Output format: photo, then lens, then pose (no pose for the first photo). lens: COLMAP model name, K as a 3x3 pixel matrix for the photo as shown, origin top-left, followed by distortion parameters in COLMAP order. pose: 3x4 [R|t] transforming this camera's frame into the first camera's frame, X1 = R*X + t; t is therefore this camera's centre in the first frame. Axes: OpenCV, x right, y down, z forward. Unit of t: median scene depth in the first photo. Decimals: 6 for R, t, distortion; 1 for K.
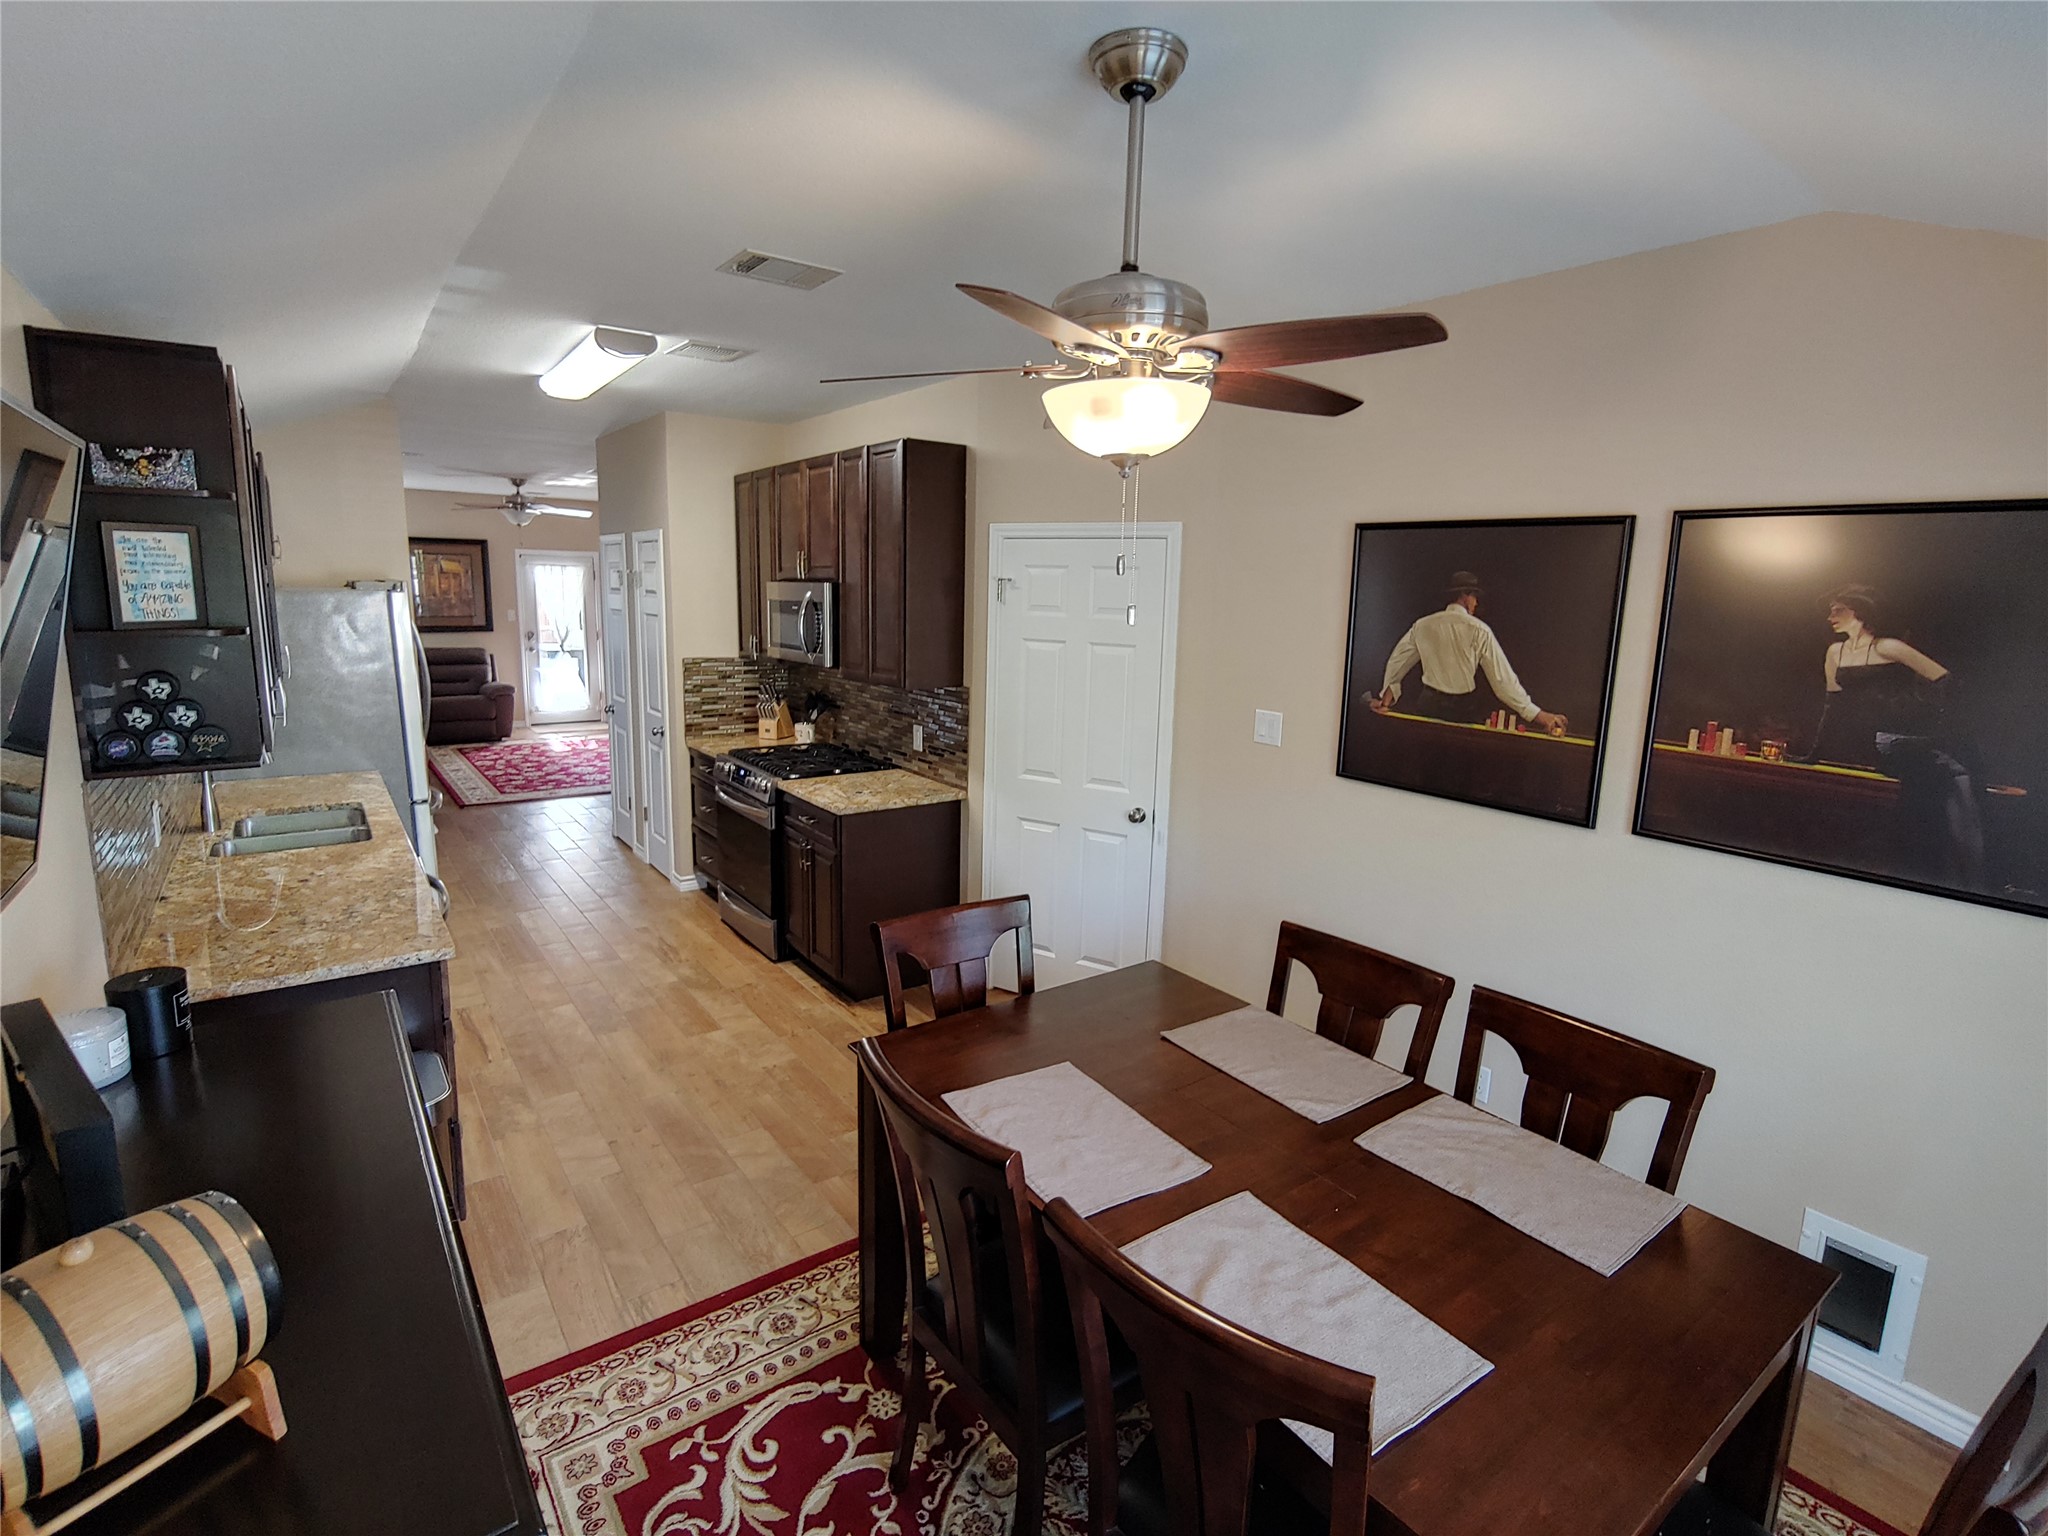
lens RADIAL K [[976.2, 0, 1029.1], [0, 976.2, 755.8], [0, 0, 1]] dist [-0.017205, 0.000252]
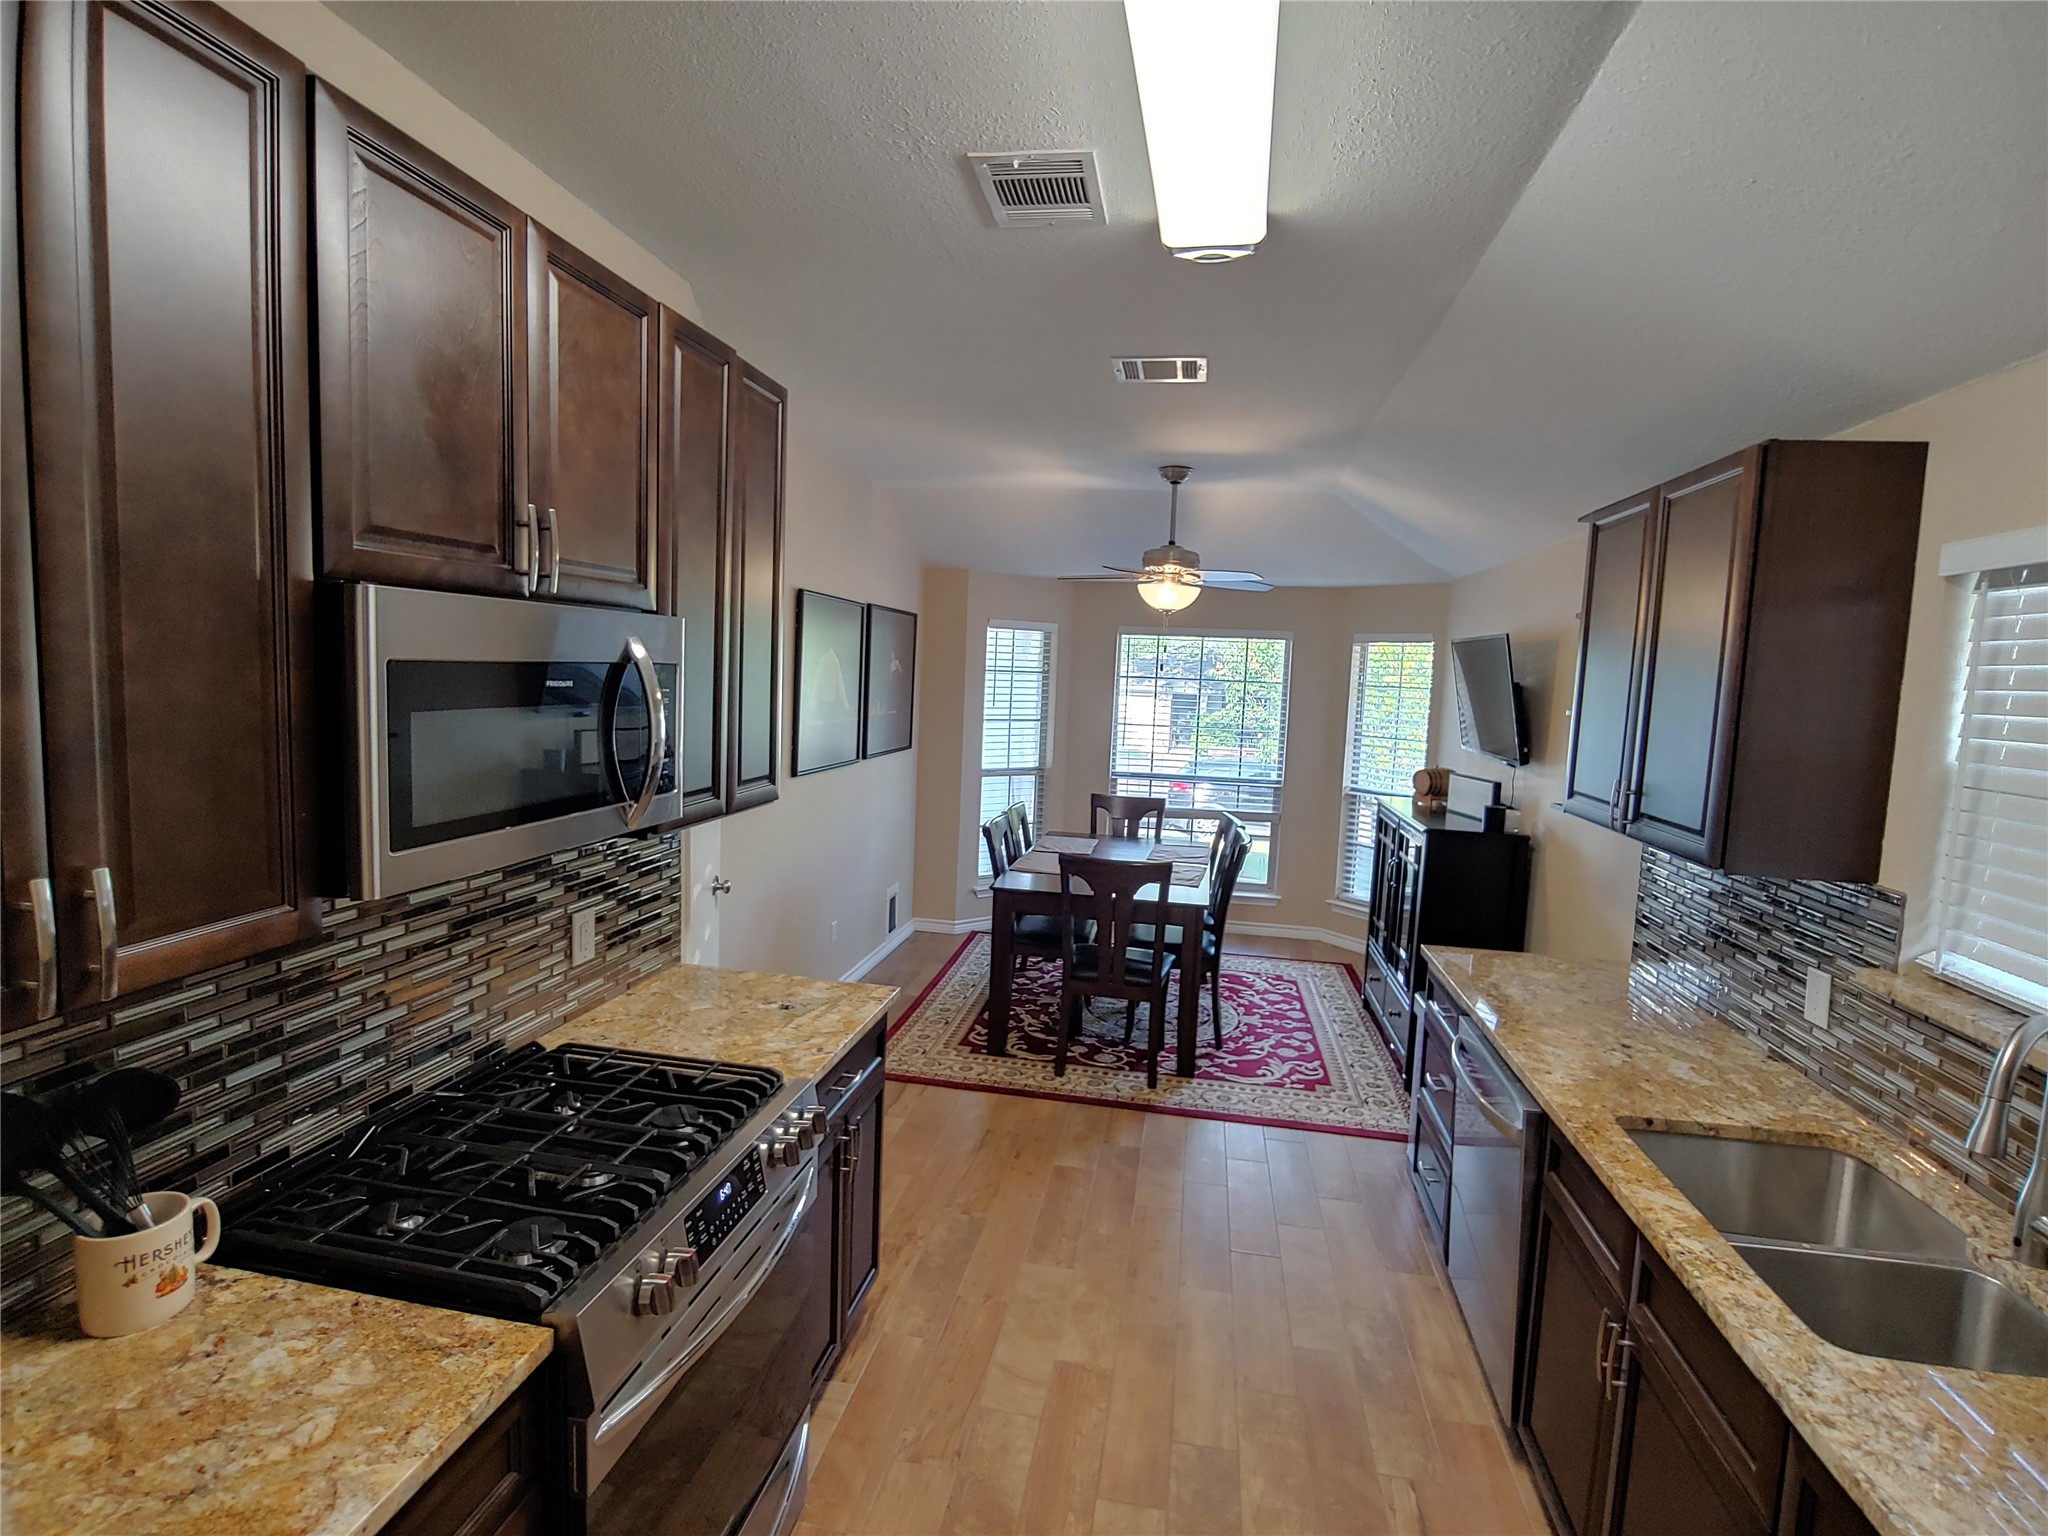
lens RADIAL K [[985.3, 0, 1030.2], [0, 985.3, 759.7], [0, 0, 1]] dist [-0.017649, 0.000210]
pose [[-0.683587, -0.119226, 0.720065, -1.273951], [0.067485, 0.972016, 0.225010, -0.417059], [-0.726742, 0.202408, -0.656412, 2.423566]]
